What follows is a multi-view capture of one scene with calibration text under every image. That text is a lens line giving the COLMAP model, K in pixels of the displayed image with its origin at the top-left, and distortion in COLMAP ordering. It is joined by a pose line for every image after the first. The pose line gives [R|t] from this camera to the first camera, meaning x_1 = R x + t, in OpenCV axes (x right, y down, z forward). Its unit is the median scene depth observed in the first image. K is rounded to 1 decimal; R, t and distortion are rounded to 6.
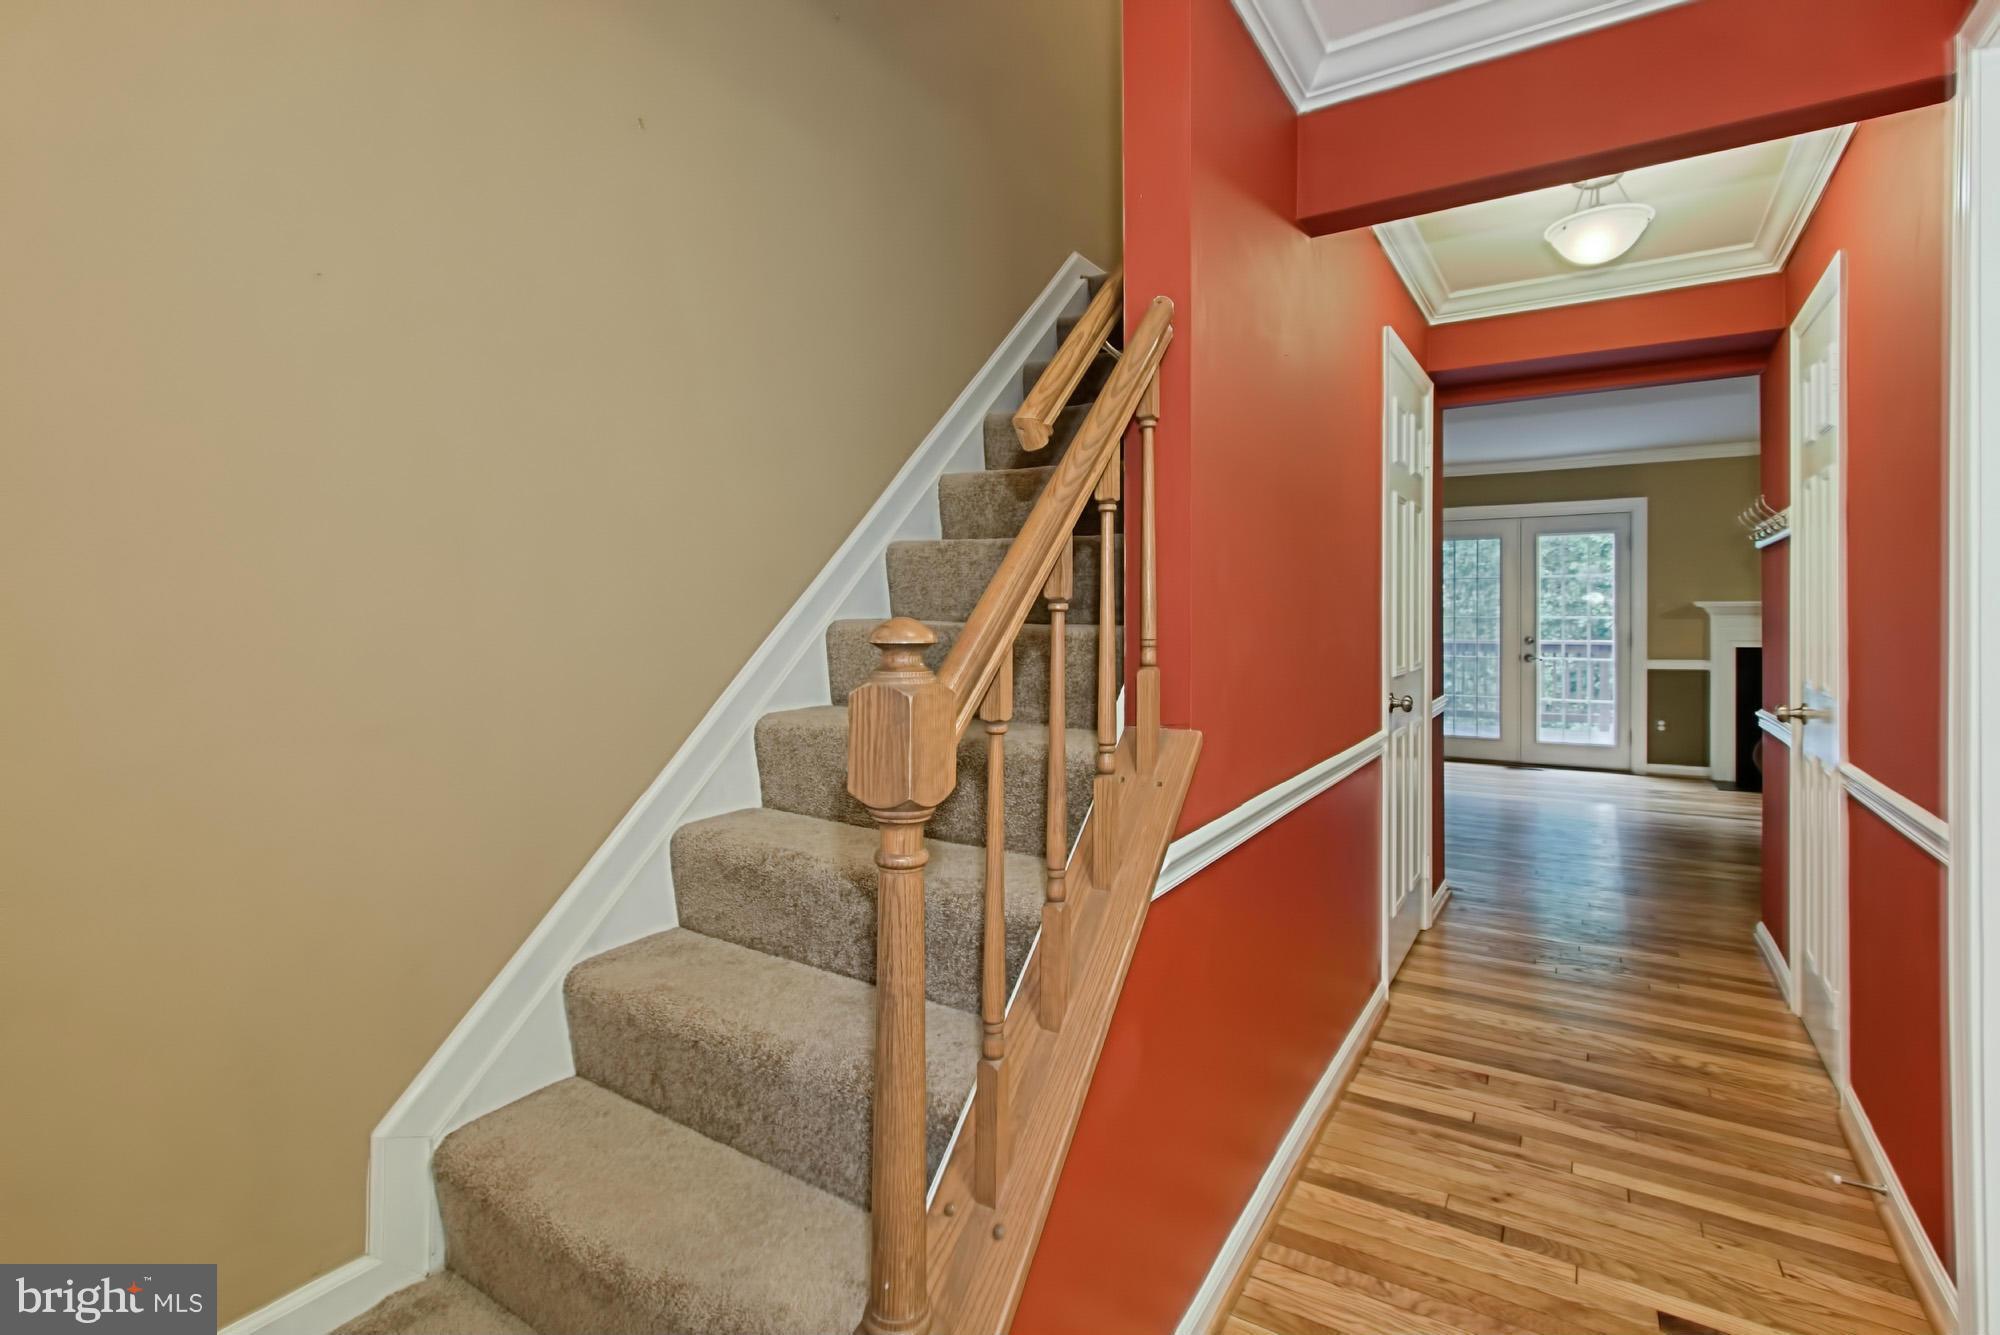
lens RADIAL K [[932.3, 0, 999.8], [0, 932.3, 601.0], [0, 0, 1]] dist [-0.004008, 0.001651]
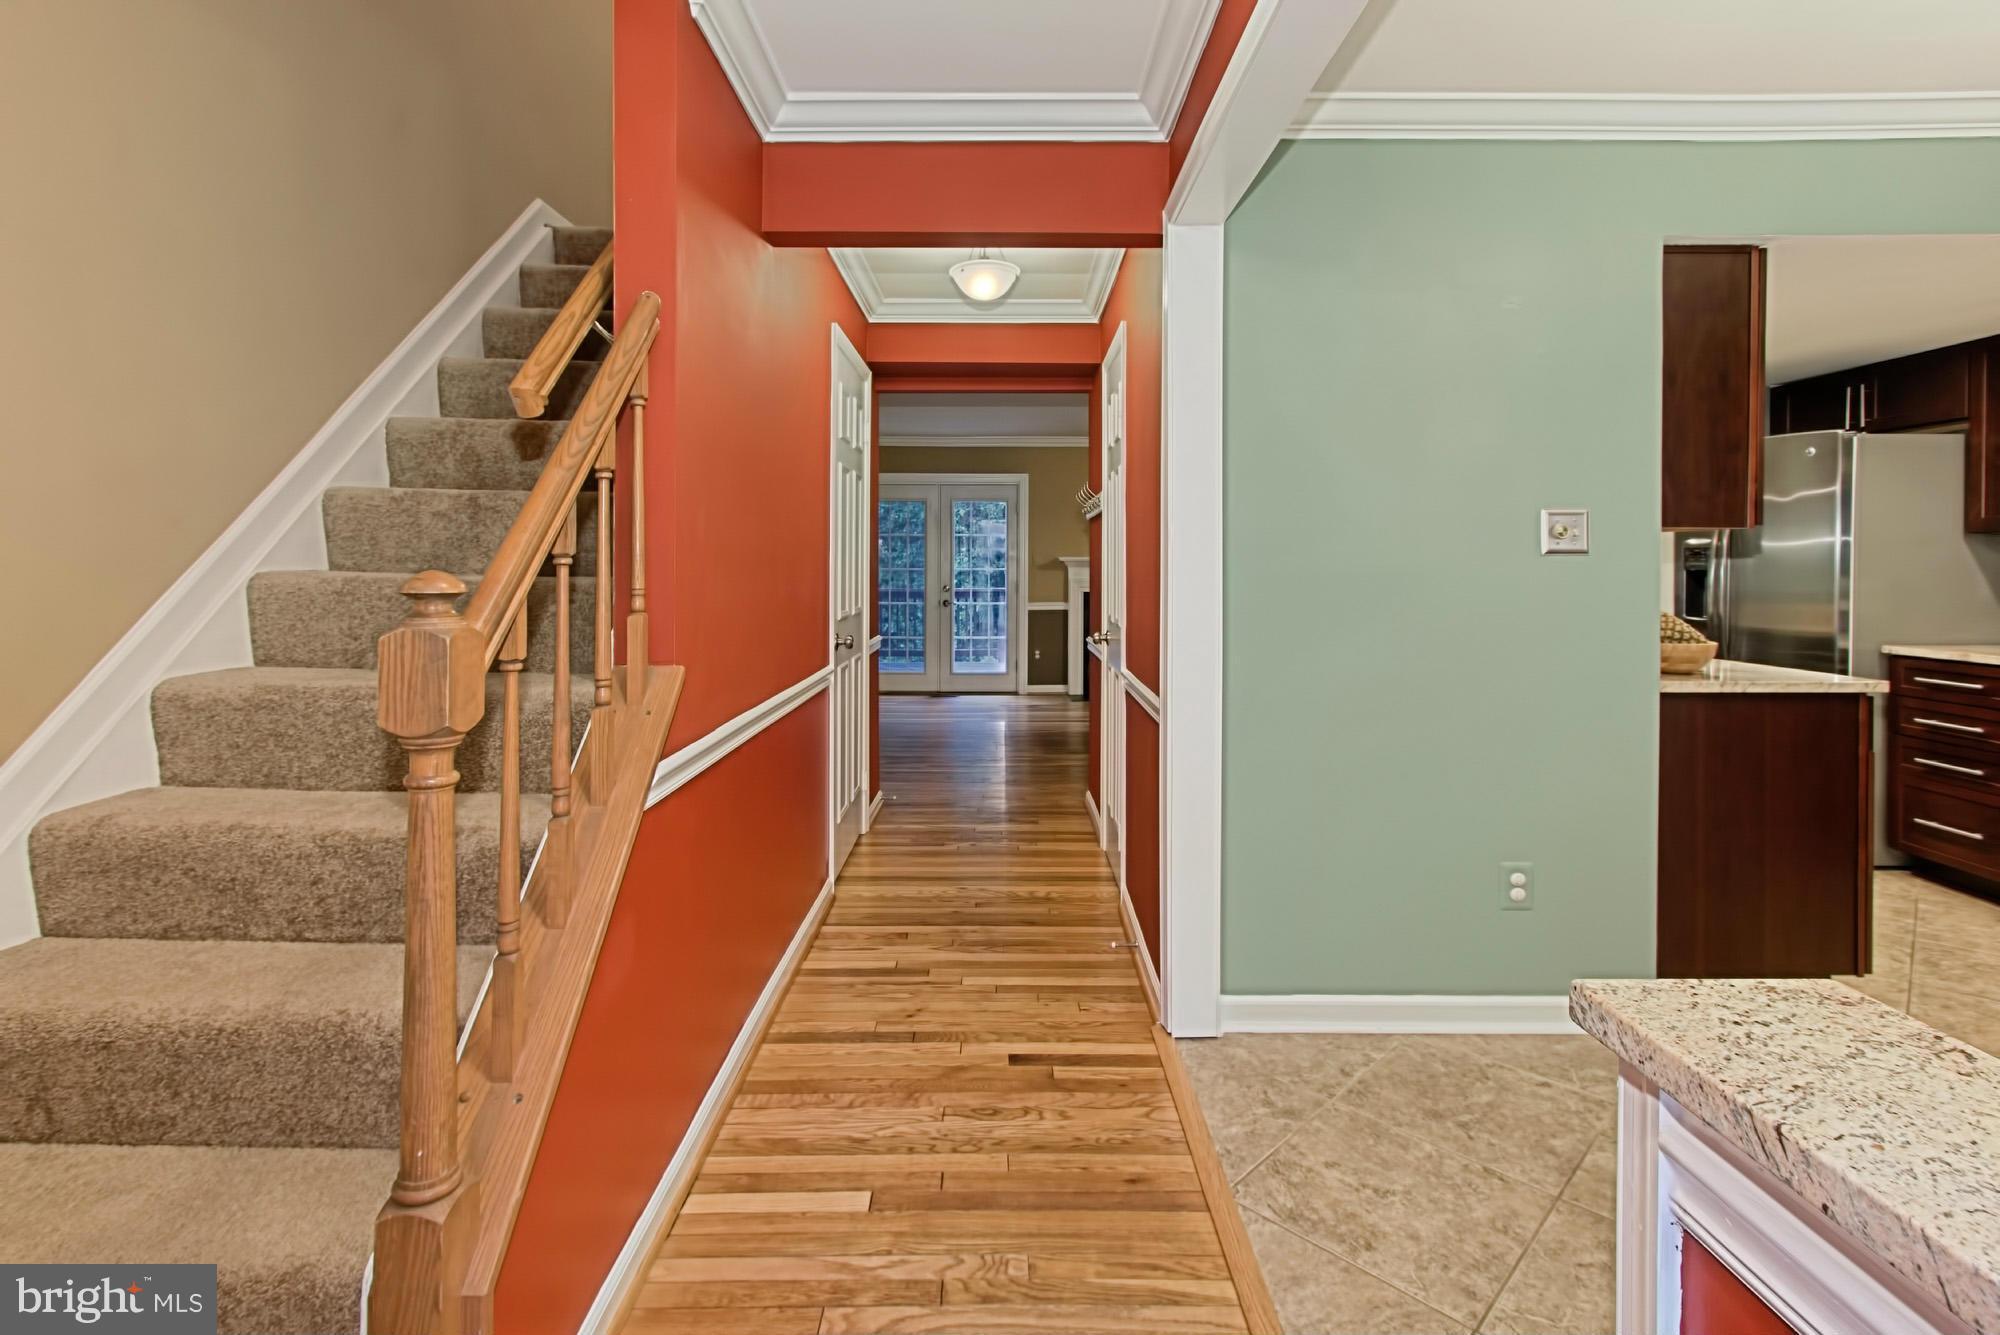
lens RADIAL K [[932.3, 0, 999.8], [0, 932.3, 601.0], [0, 0, 1]] dist [-0.004008, 0.001651]
pose [[0.842919, -0.016304, 0.537794, -0.059915], [-0.011889, 0.998732, 0.048912, -0.004209], [-0.537910, -0.047623, 0.841656, -0.152974]]
